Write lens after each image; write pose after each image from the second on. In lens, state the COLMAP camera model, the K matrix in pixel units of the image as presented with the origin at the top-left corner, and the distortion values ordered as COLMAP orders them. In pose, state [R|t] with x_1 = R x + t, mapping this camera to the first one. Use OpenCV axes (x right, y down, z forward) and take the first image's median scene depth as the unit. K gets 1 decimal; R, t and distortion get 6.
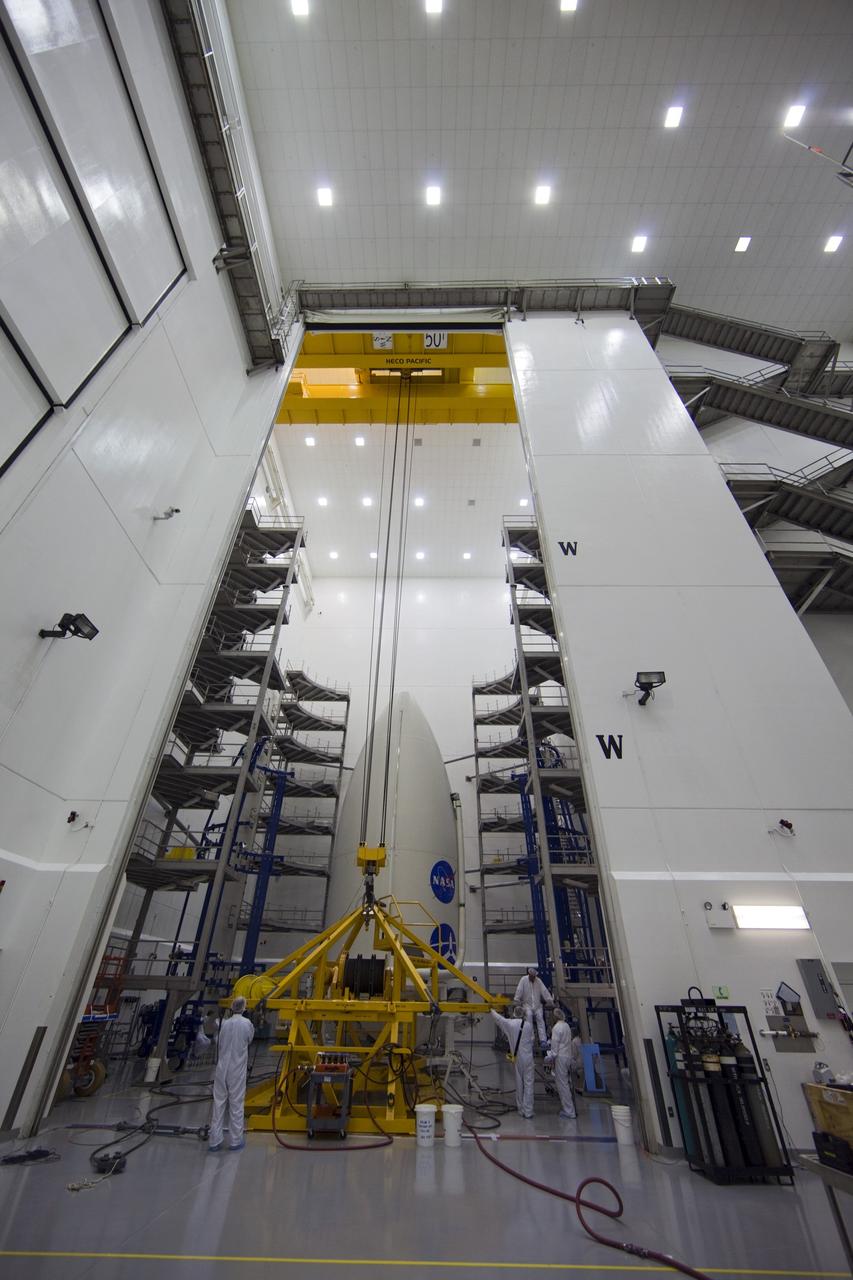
lens RADIAL K [[524.3, 0, 429.9], [0, 524.3, 628.3], [0, 0, 1]] dist [-0.013901, -0.000236]
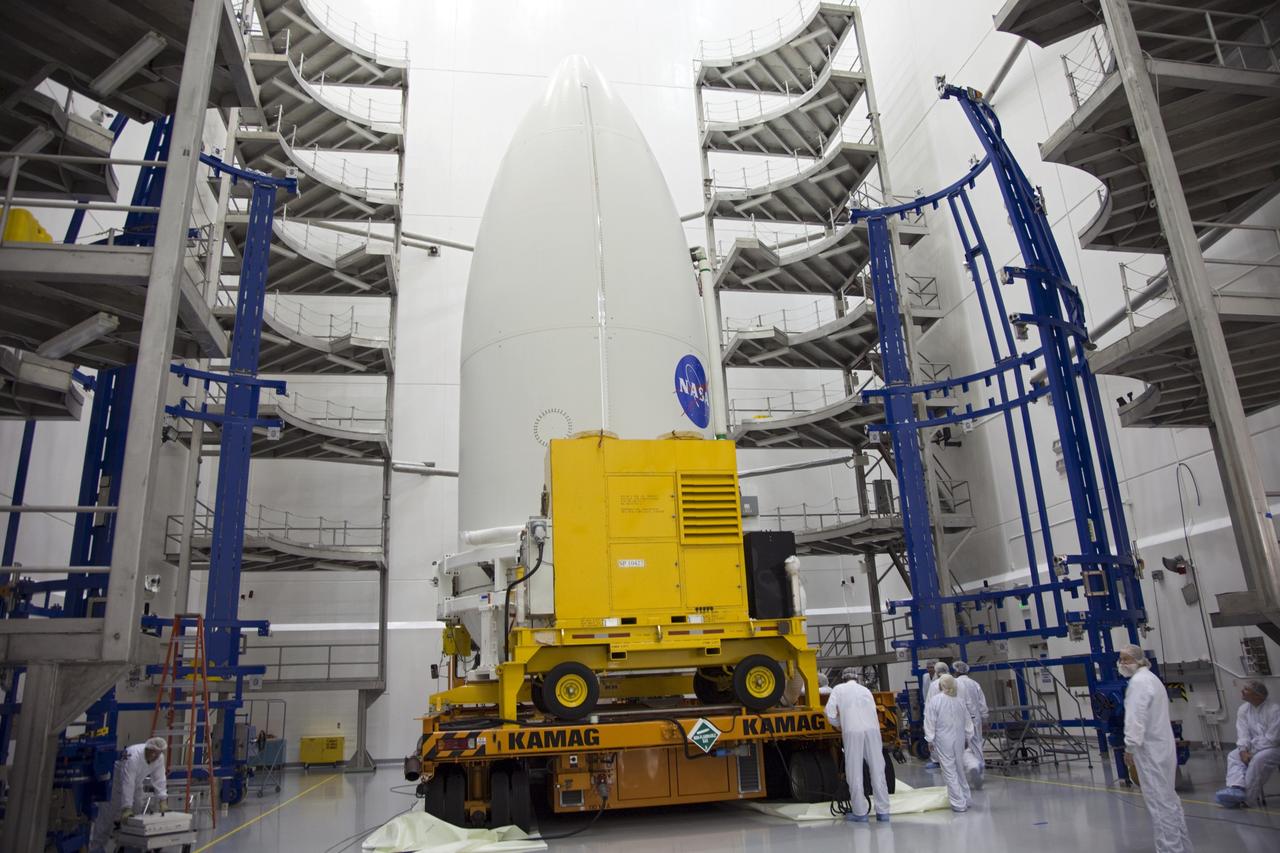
lens RADIAL K [[885.5, 0, 643.3], [0, 885.5, 423.8], [0, 0, 1]] dist [-0.084522, 0.032398]
pose [[0.983557, 0.000560, 0.180598, -0.110219], [-0.057310, 0.949278, 0.309170, 0.196138], [-0.171265, -0.314436, 0.933701, 0.261890]]
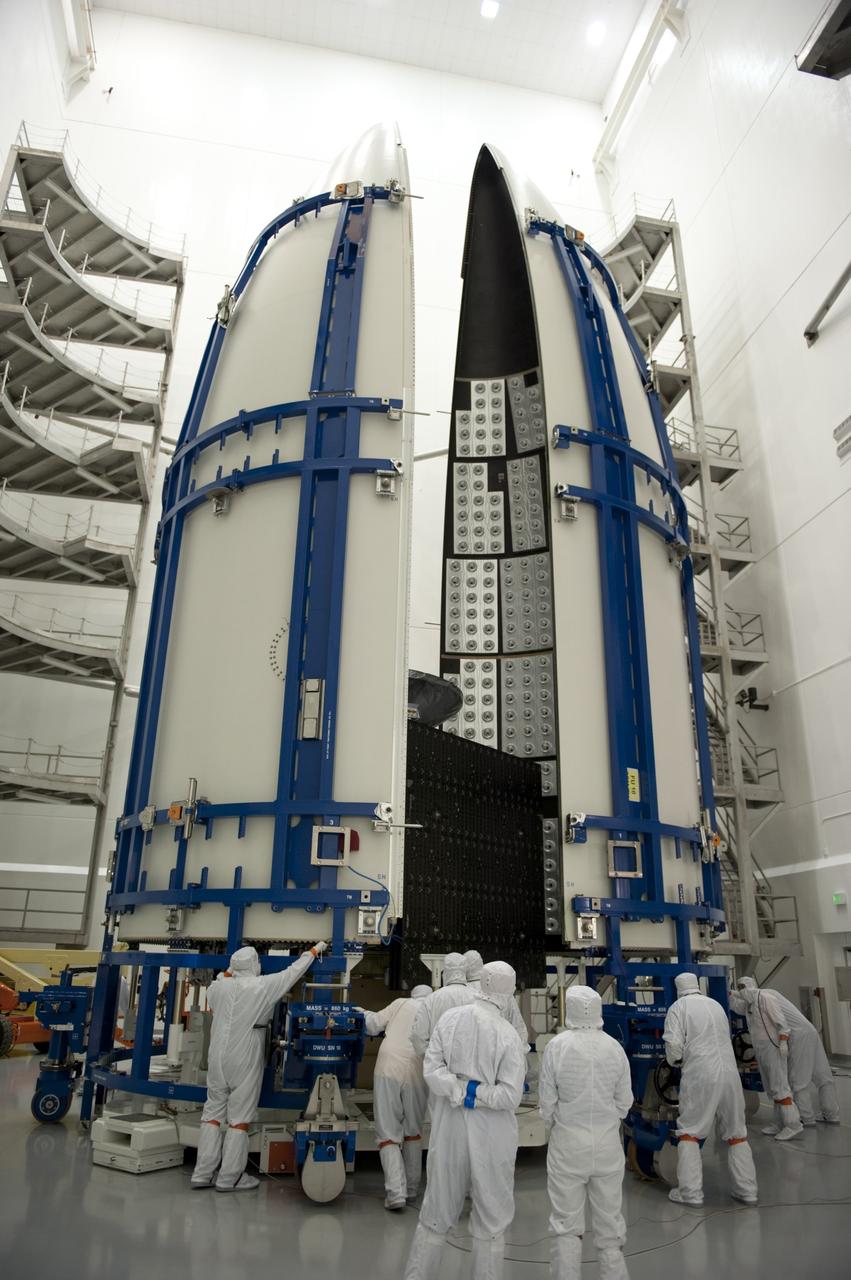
lens RADIAL K [[885.5, 0, 430.2], [0, 885.5, 646.6], [0, 0, 1]] dist [-0.084522, 0.032398]
pose [[0.981807, 0.076065, 0.173980, -0.076645], [-0.120192, 0.958289, 0.259299, 0.242385], [-0.147000, -0.275493, 0.949997, 0.331455]]
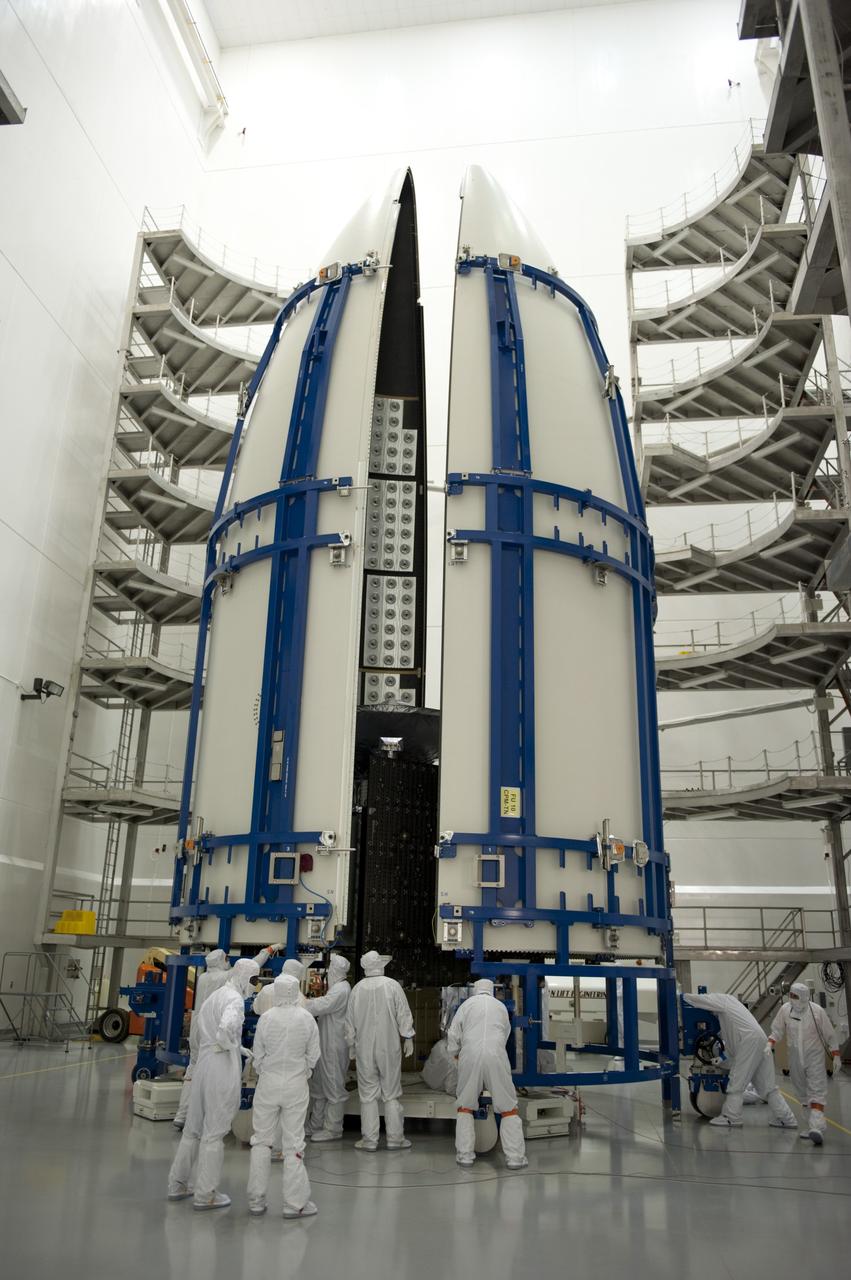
lens RADIAL K [[981.2, 0, 422.4], [0, 981.2, 651.6], [0, 0, 1]] dist [-0.063915, 0.045483]
pose [[0.987594, -0.029756, -0.154186, 0.040782], [0.074715, 0.952661, 0.294712, 0.196492], [0.138118, -0.302576, 0.943065, 0.265721]]
